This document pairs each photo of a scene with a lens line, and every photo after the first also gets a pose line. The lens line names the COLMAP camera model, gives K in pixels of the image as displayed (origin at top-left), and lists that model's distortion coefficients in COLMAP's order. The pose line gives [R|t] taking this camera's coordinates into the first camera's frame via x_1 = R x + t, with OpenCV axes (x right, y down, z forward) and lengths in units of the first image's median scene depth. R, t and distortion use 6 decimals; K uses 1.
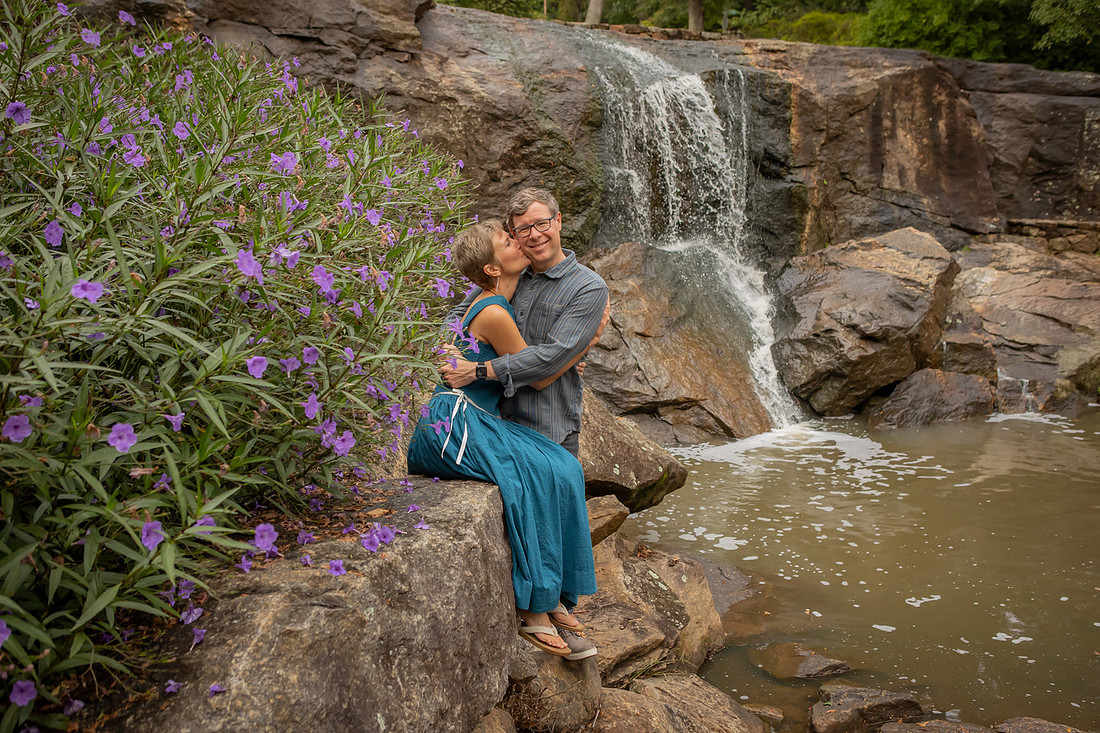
lens RADIAL K [[1113.7, 0, 550.0], [0, 1113.7, 366.5], [0, 0, 1]] dist [-0.088330, 0.190366]
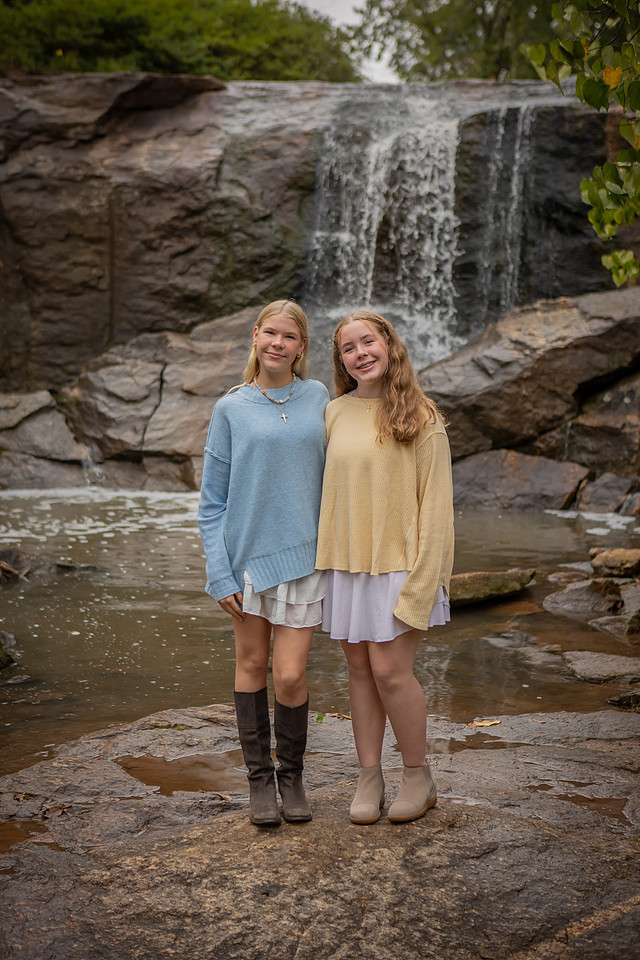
lens RADIAL K [[1481.7, 0, 320.0], [0, 1481.7, 480.0], [0, 0, 1]] dist [0.063761, 0.011171]
pose [[0.658607, 0.051816, -0.750701, 1.102975], [-0.105493, 0.994132, -0.023932, 0.065717], [0.745056, 0.094955, 0.660209, 0.201819]]
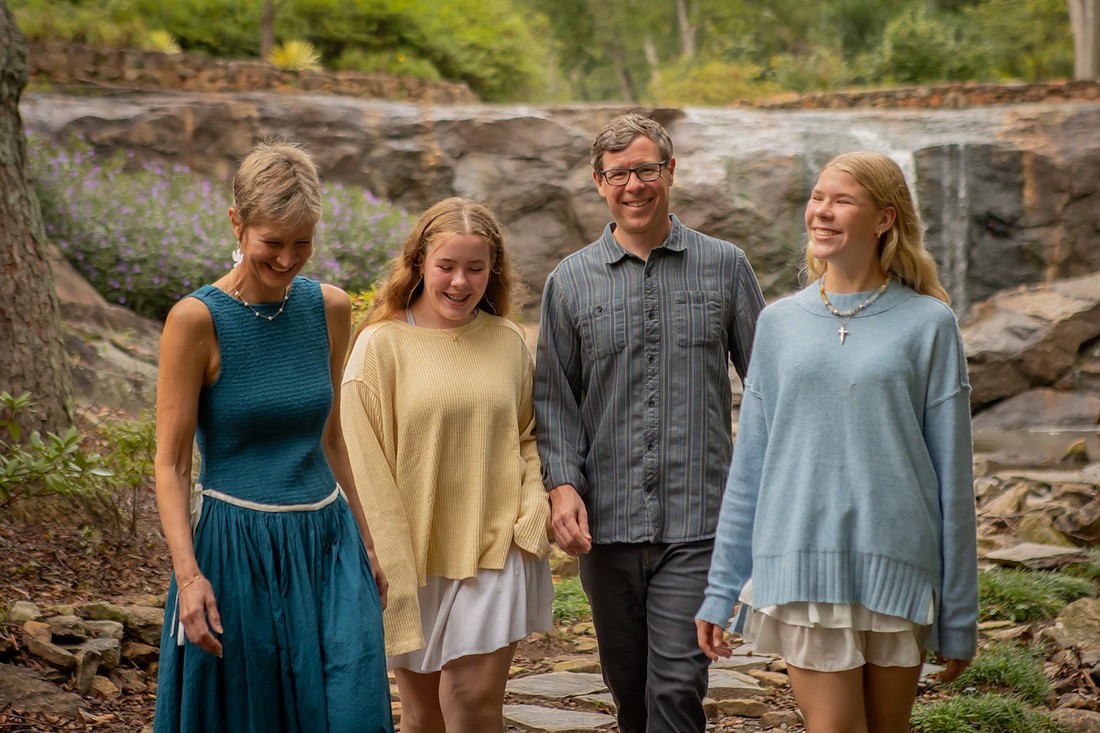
lens RADIAL K [[2387.9, 0, 634.2], [0, 2387.9, 308.3], [0, 0, 1]] dist [0.247210, 0.066609]
pose [[0.881383, -0.041370, -0.470588, 1.197489], [-0.042557, 0.985154, -0.166313, 0.367195], [0.470482, 0.166612, 0.866537, -1.438901]]
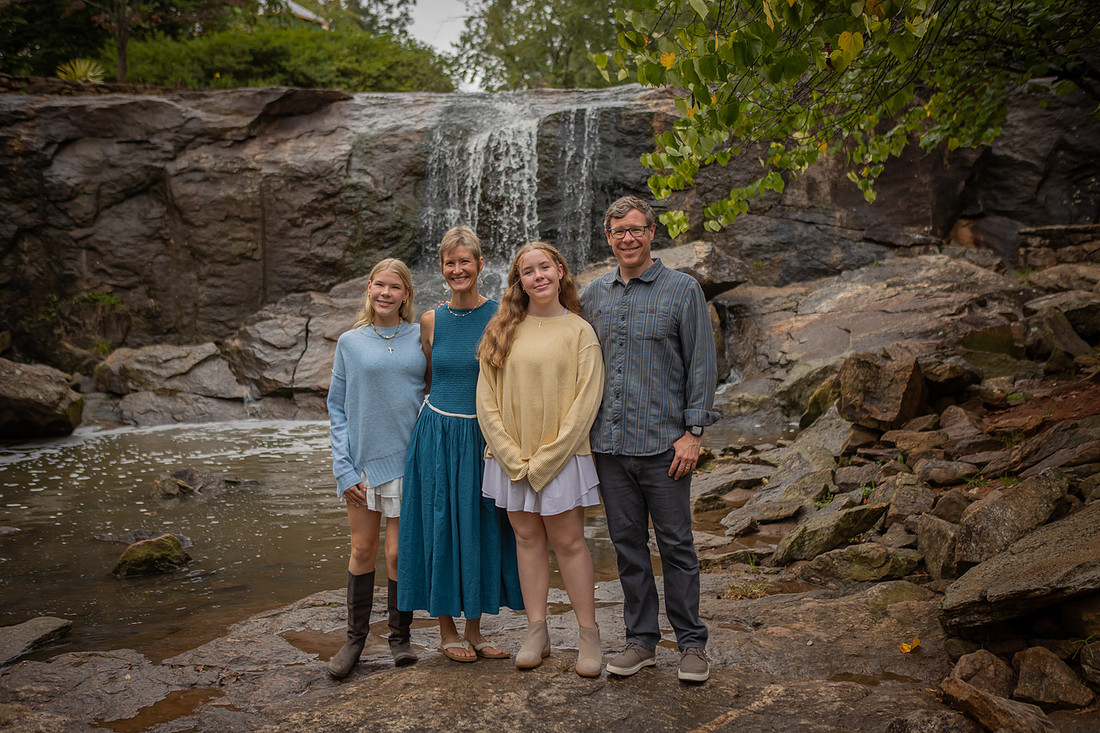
lens RADIAL K [[1176.5, 0, 550.0], [0, 1176.5, 366.5], [0, 0, 1]] dist [-0.060081, 0.119181]
pose [[0.729164, -0.001755, -0.684337, 1.087654], [-0.064069, 0.995430, -0.070818, 0.073667], [0.681333, 0.095482, 0.725719, 0.212329]]
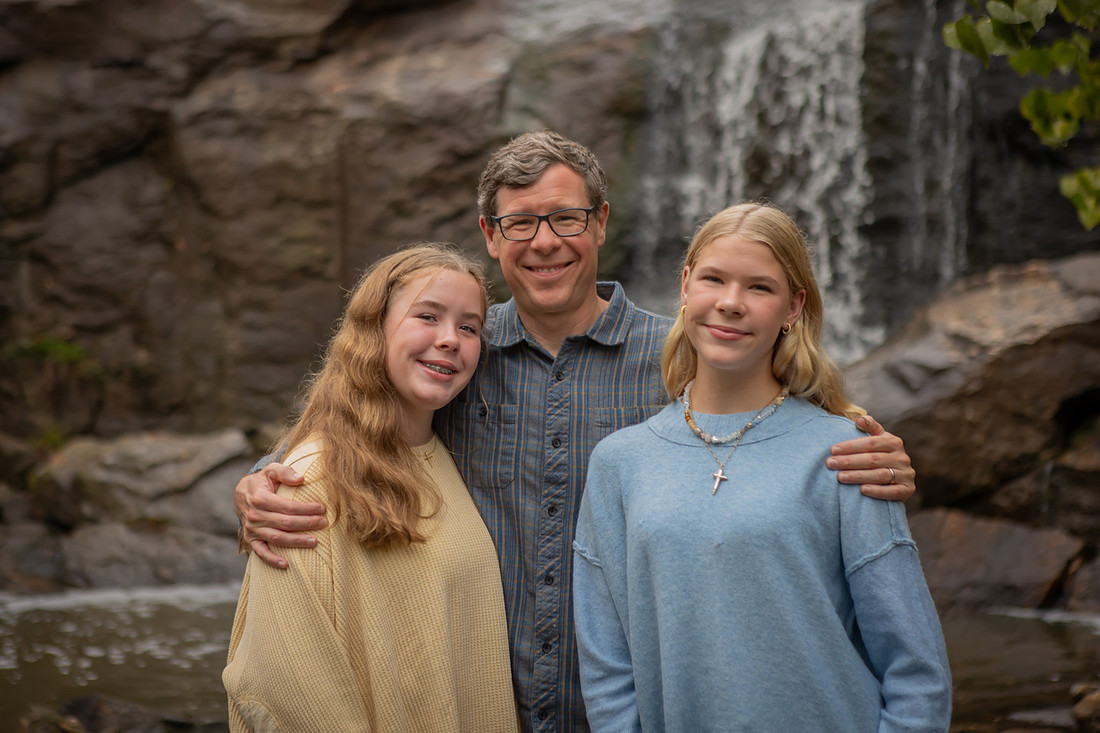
lens RADIAL K [[2060.3, 0, 529.8], [0, 2060.3, 343.8], [0, 0, 1]] dist [0.142166, 0.000256]
pose [[0.575843, -0.039825, -0.816590, 1.032779], [-0.090386, 0.989589, -0.112001, 0.050140], [0.812548, 0.138303, 0.566248, 0.330634]]
